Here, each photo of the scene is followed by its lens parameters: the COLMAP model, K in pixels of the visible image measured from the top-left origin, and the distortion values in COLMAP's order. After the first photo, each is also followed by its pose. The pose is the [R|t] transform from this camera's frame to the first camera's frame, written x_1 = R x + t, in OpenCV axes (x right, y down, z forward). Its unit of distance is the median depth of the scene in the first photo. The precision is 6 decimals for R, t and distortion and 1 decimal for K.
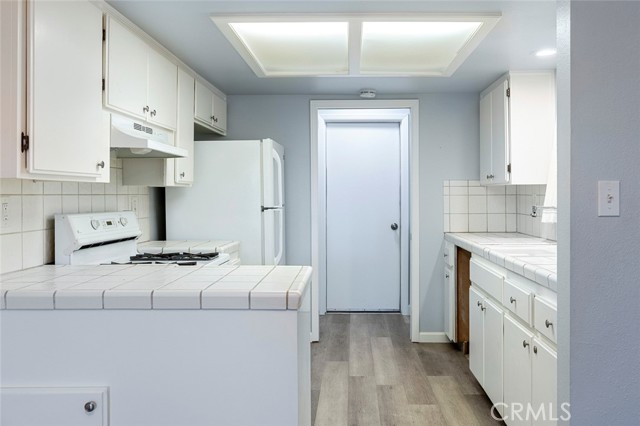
lens RADIAL K [[532.6, 0, 343.7], [0, 532.6, 212.1], [0, 0, 1]] dist [0.003948, 0.000711]
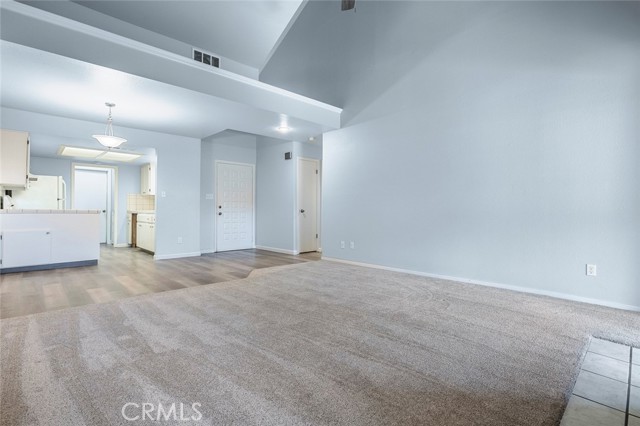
lens RADIAL K [[307.4, 0, 329.8], [0, 307.4, 206.6], [0, 0, 1]] dist [0.001774, 0.000581]
pose [[0.707115, 0.017552, 0.706881, -0.289241], [0.017667, 0.998941, -0.042476, 0.135792], [-0.706878, 0.042523, 0.706056, -1.295428]]
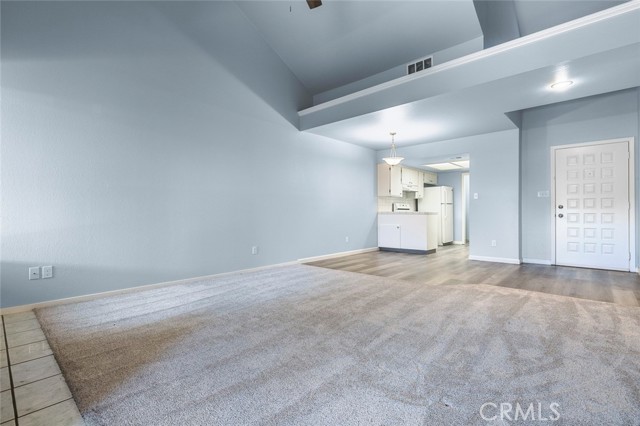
lens RADIAL K [[308.3, 0, 320.0], [0, 308.3, 213.0], [0, 0, 1]] dist [0.000464, -0.000092]
pose [[0.739600, 0.006942, -0.673011, 0.732266], [-0.026099, 0.999491, -0.018372, 0.130298], [0.672541, 0.031154, 0.739404, -1.311048]]
